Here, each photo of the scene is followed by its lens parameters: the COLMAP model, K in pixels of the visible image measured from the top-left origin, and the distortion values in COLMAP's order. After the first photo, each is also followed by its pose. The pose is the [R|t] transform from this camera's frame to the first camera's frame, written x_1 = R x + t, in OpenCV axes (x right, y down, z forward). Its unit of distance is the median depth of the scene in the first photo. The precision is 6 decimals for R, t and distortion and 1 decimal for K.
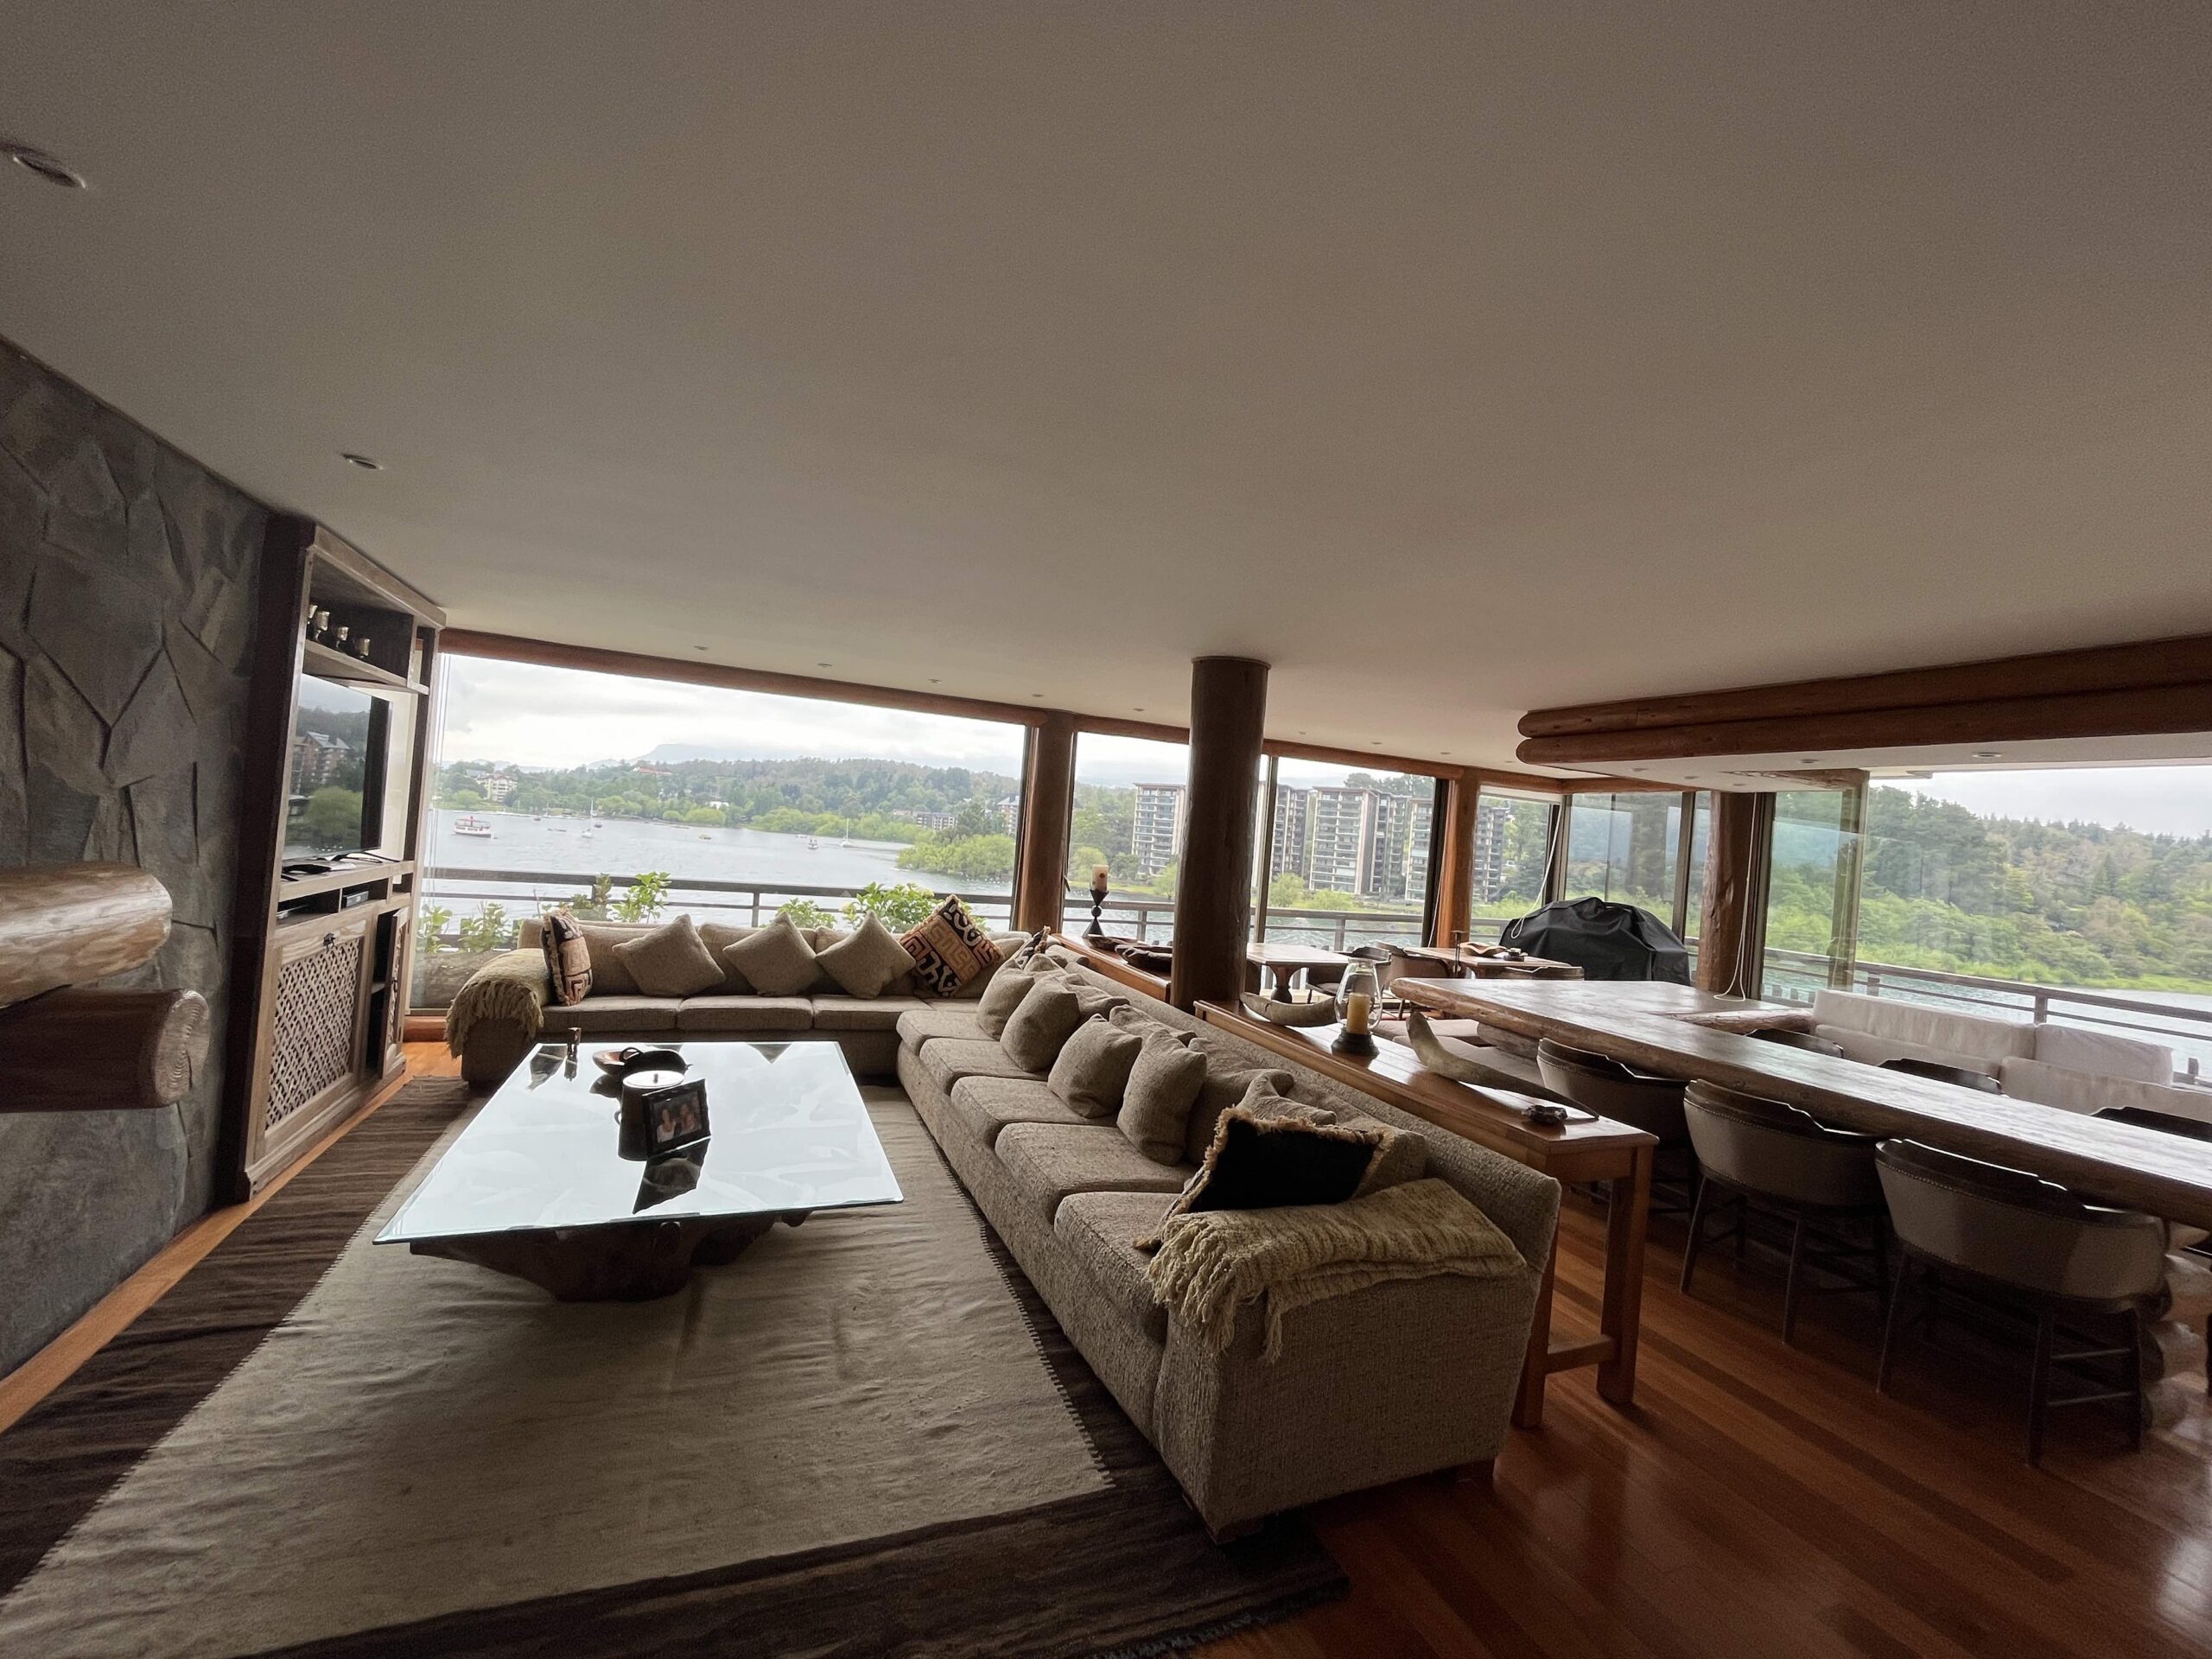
lens RADIAL K [[893.7, 0, 1098.9], [0, 893.7, 828.0], [0, 0, 1]] dist [-0.001906, -0.000337]
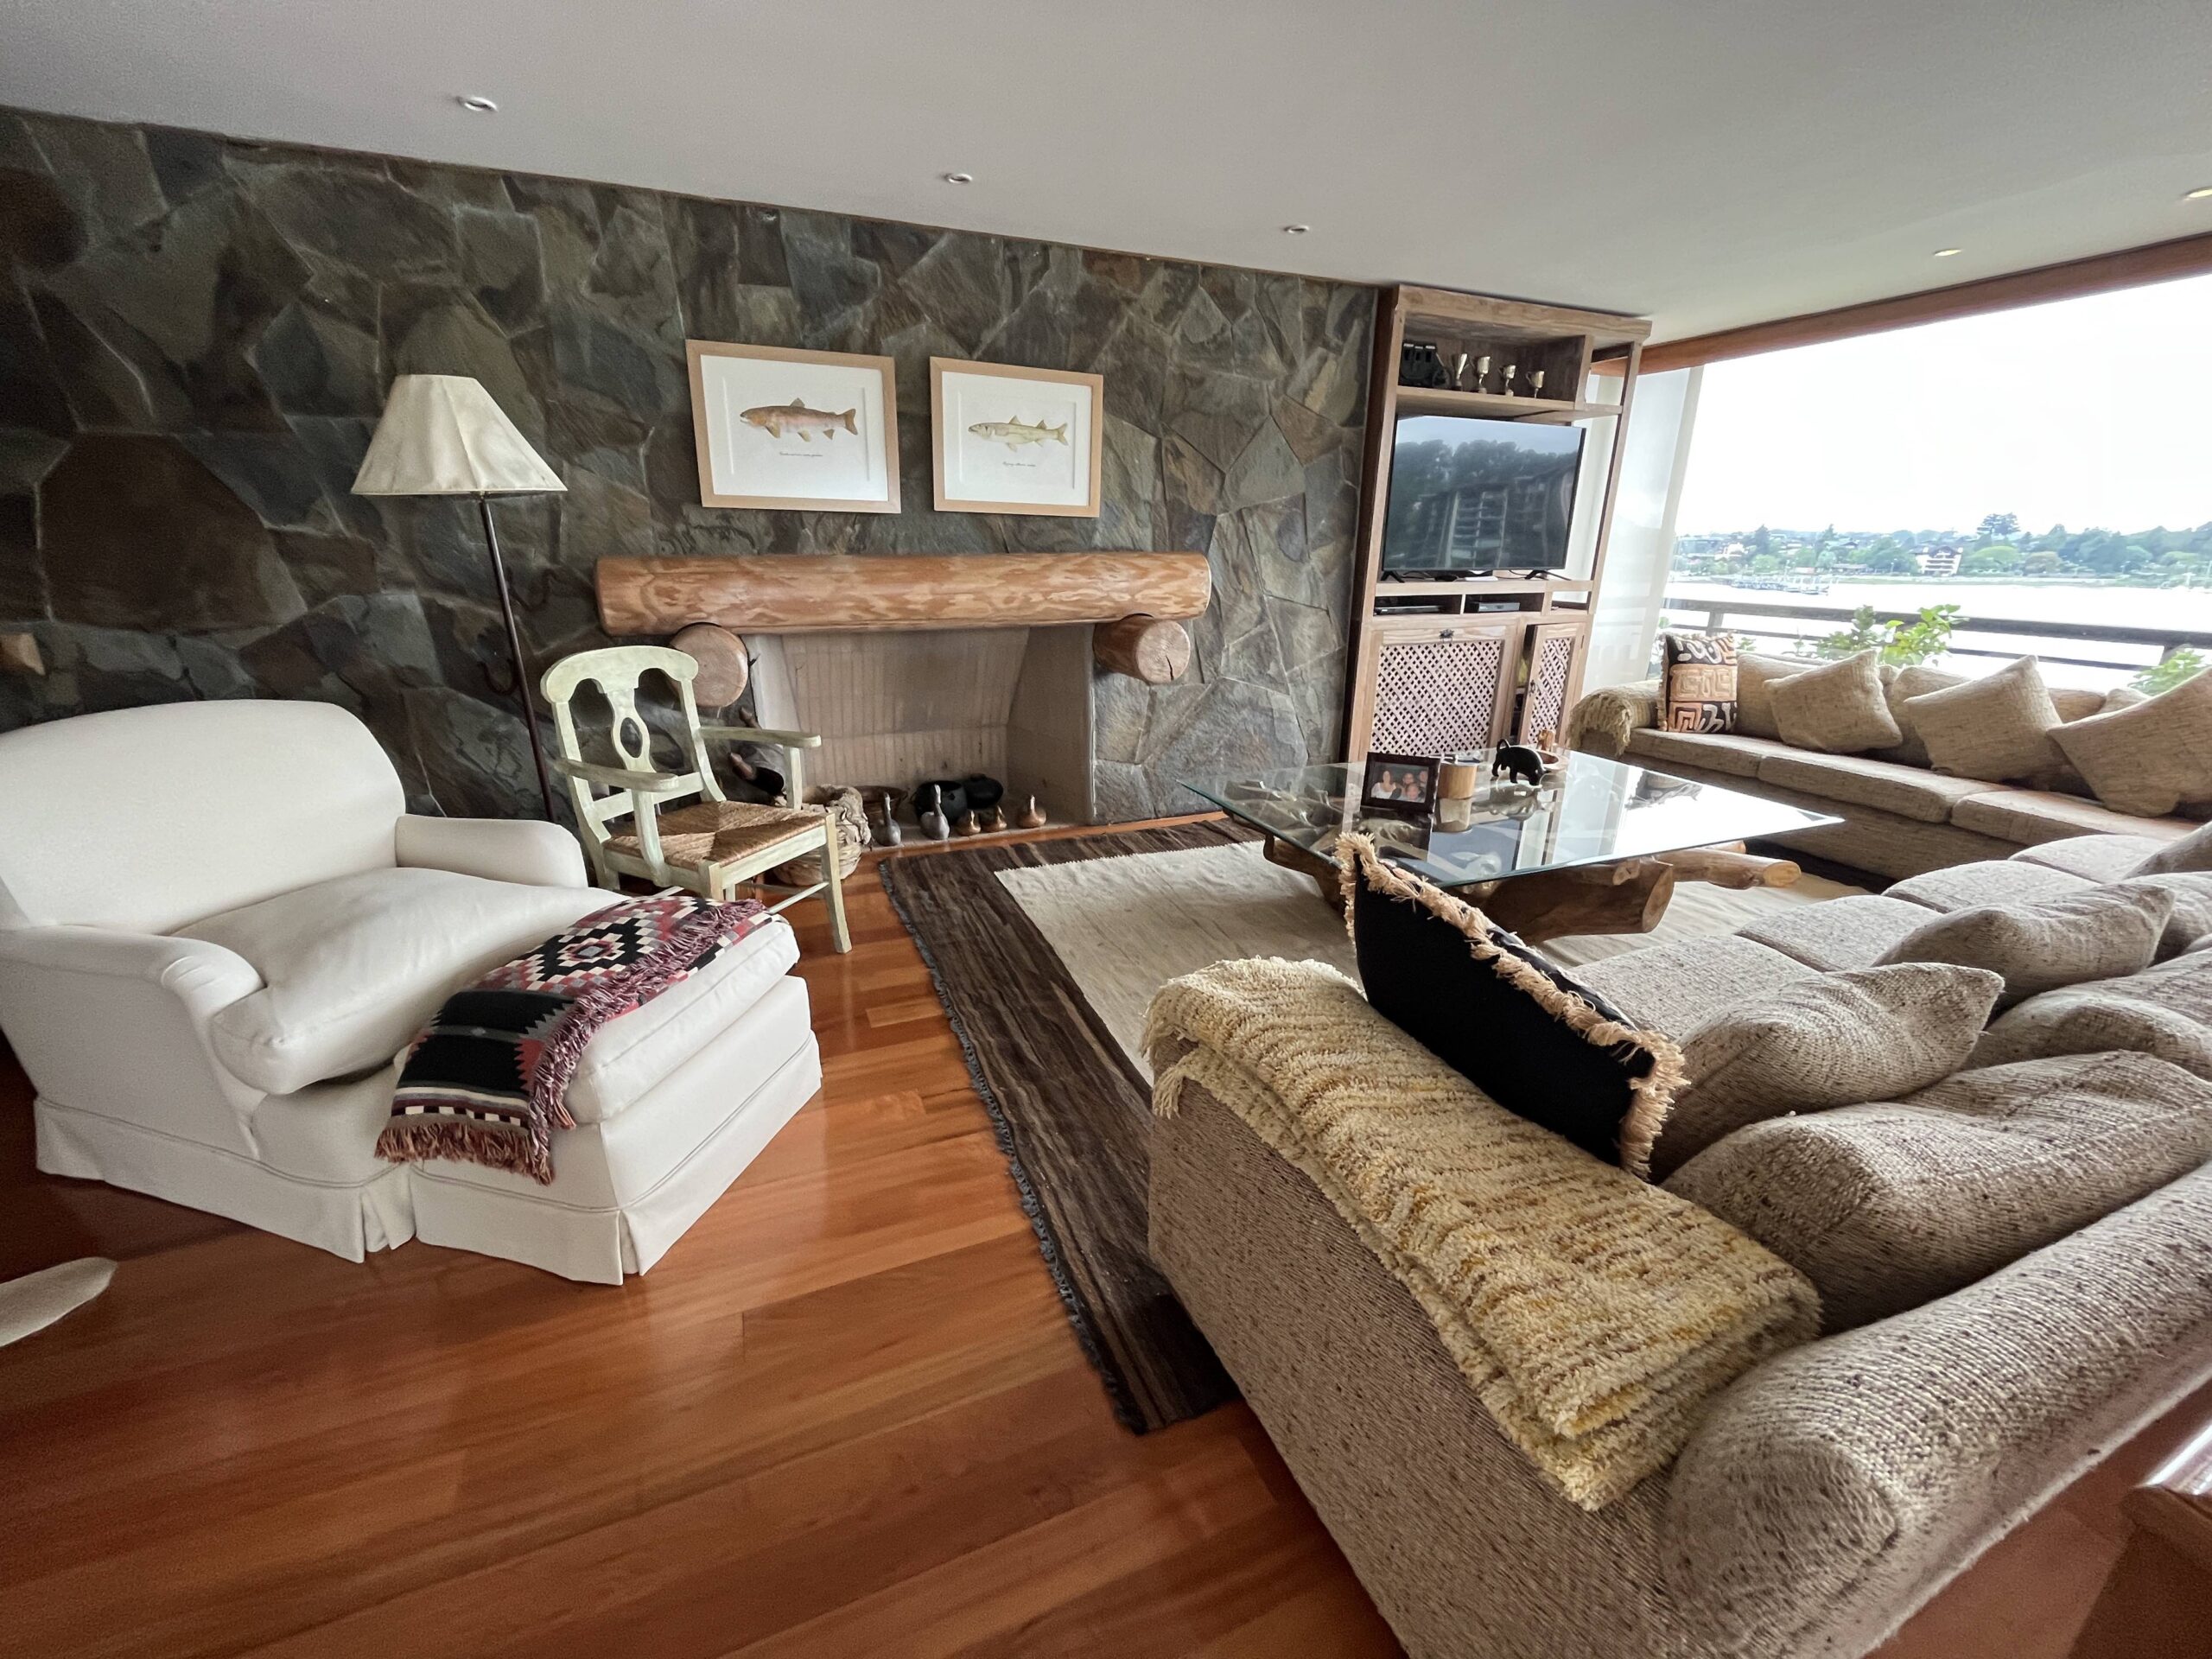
lens RADIAL K [[893.8, 0, 1099.3], [0, 893.8, 826.5], [0, 0, 1]] dist [-0.001814, -0.000236]
pose [[-0.002359, 0.227190, -0.973848, 0.622136], [-0.000711, 0.973850, 0.227192, 0.139441], [0.999997, 0.001229, -0.002136, 0.681106]]
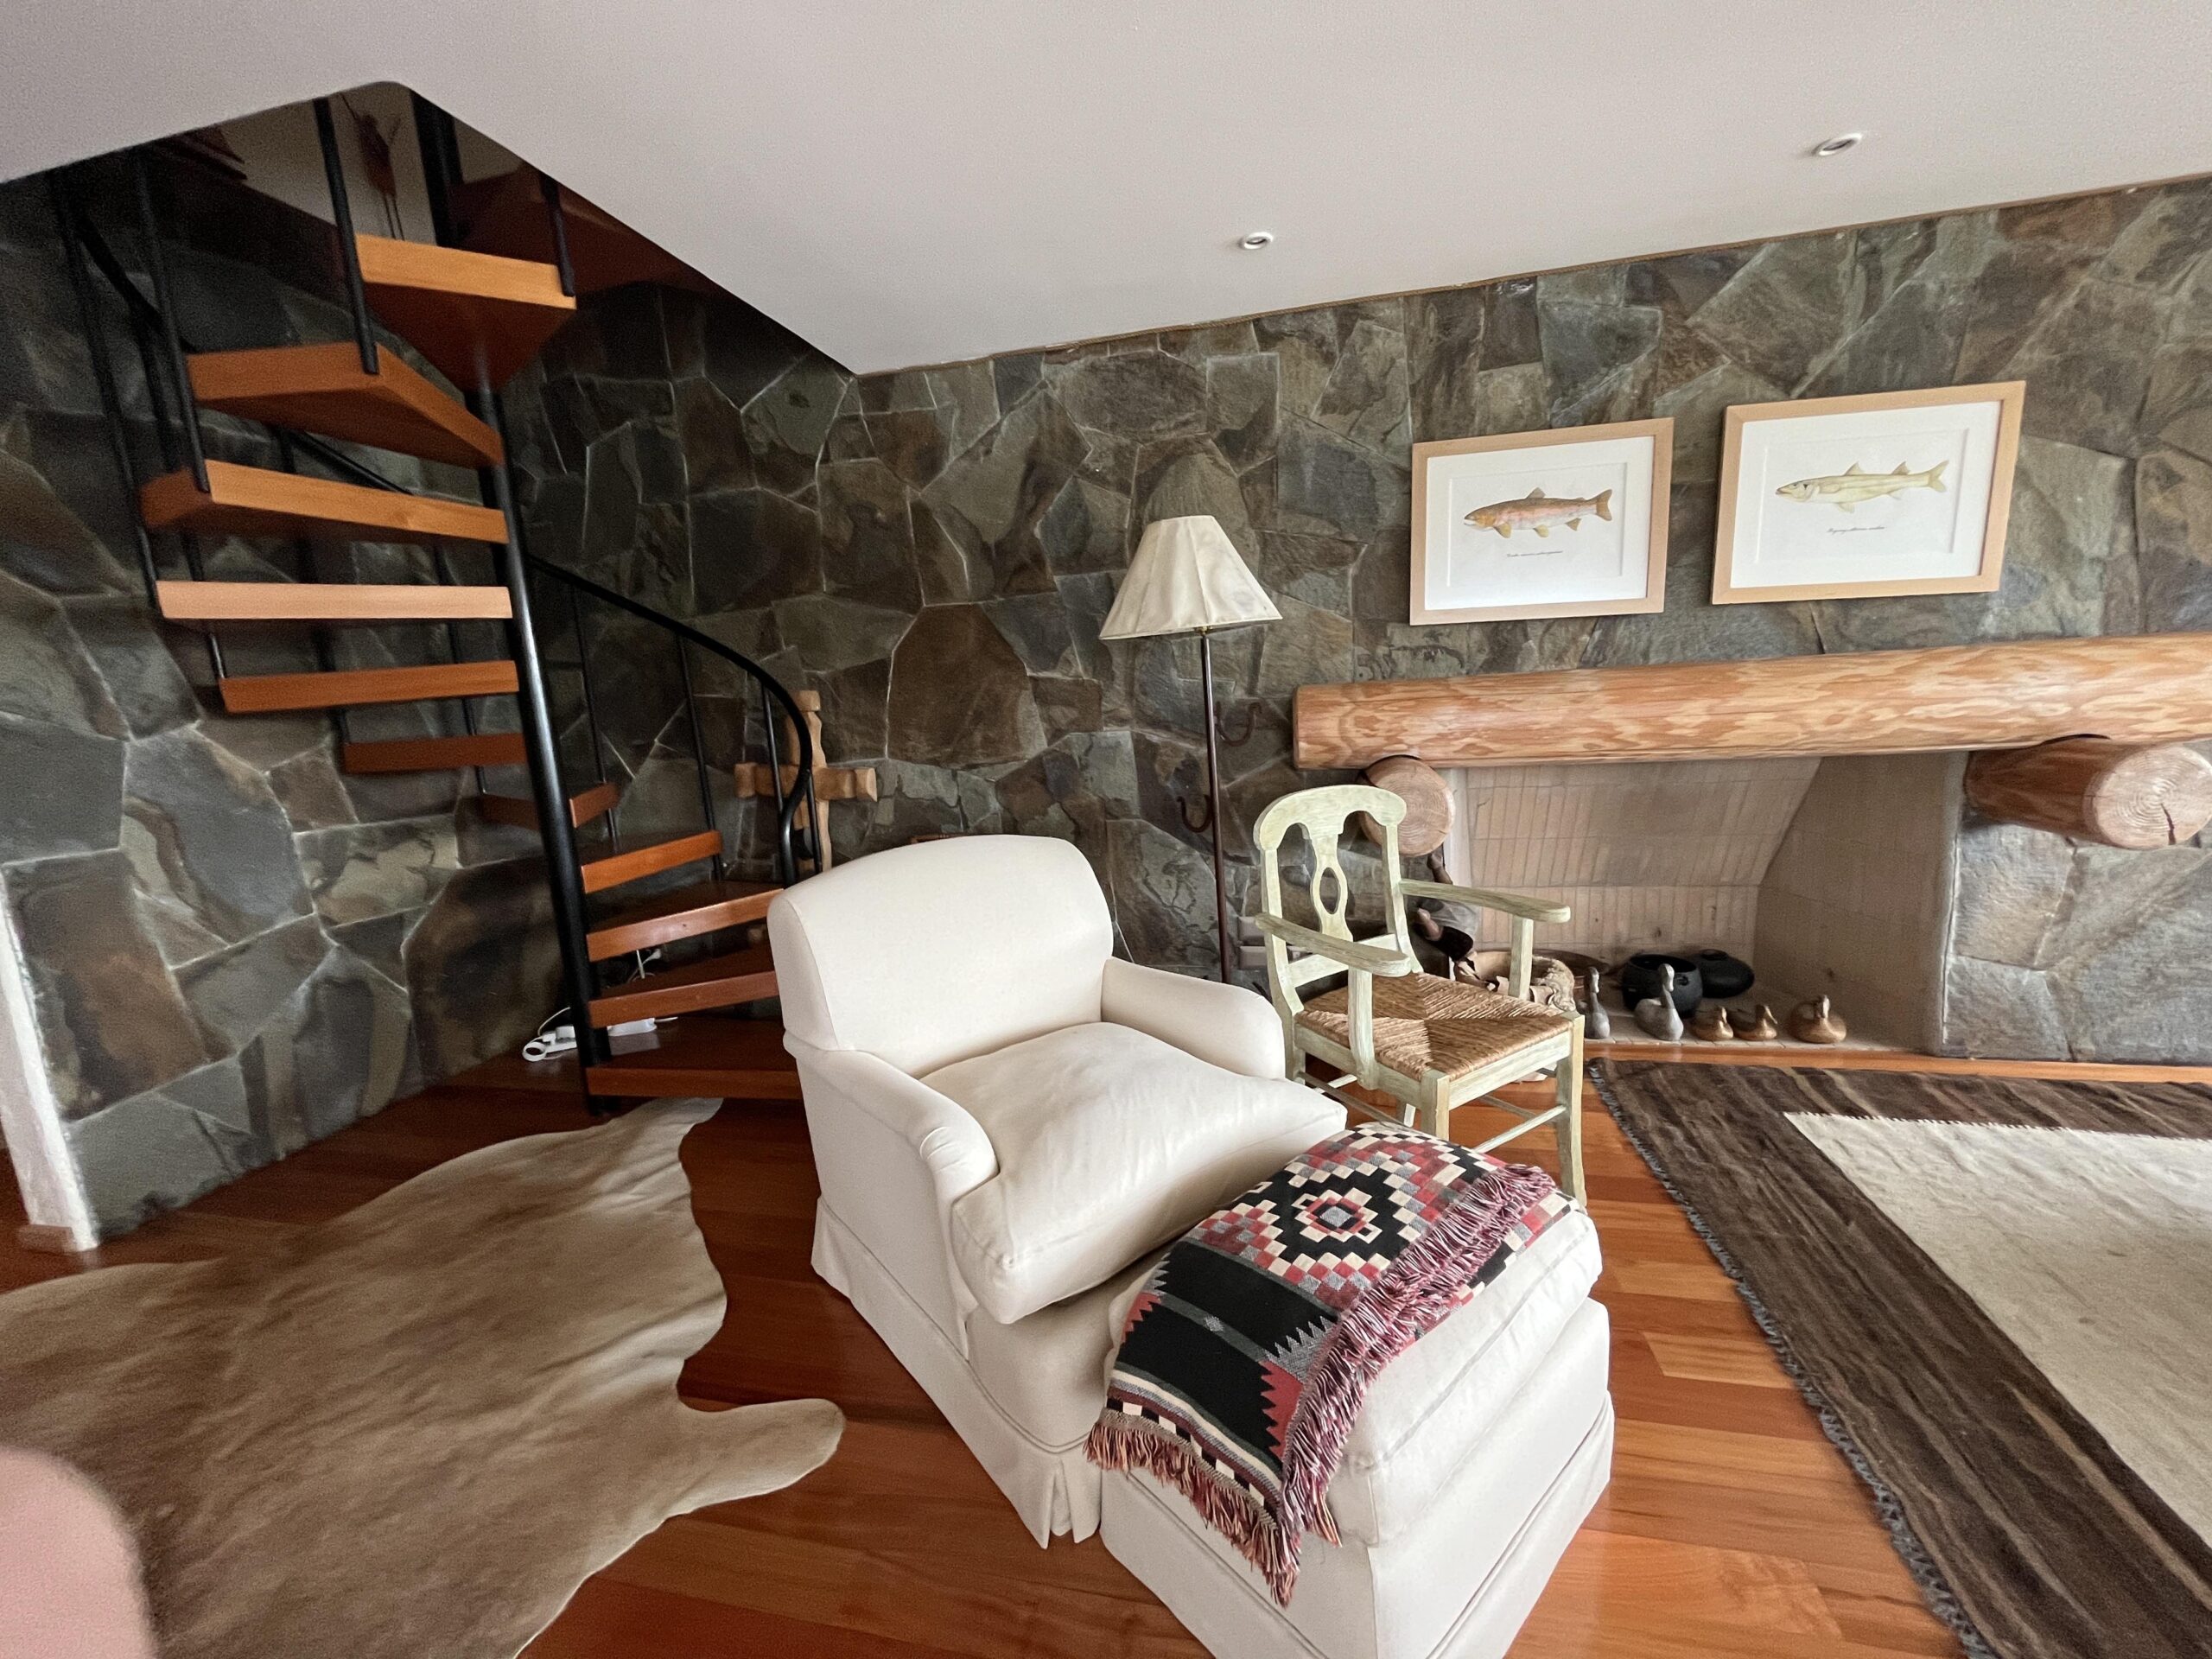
lens RADIAL K [[893.8, 0, 1099.3], [0, 893.8, 826.5], [0, 0, 1]] dist [-0.001814, -0.000236]
pose [[-0.578968, 0.088488, -0.810534, 0.437002], [0.016341, 0.995153, 0.096970, 0.121511], [0.815186, 0.042898, -0.577608, 0.458844]]
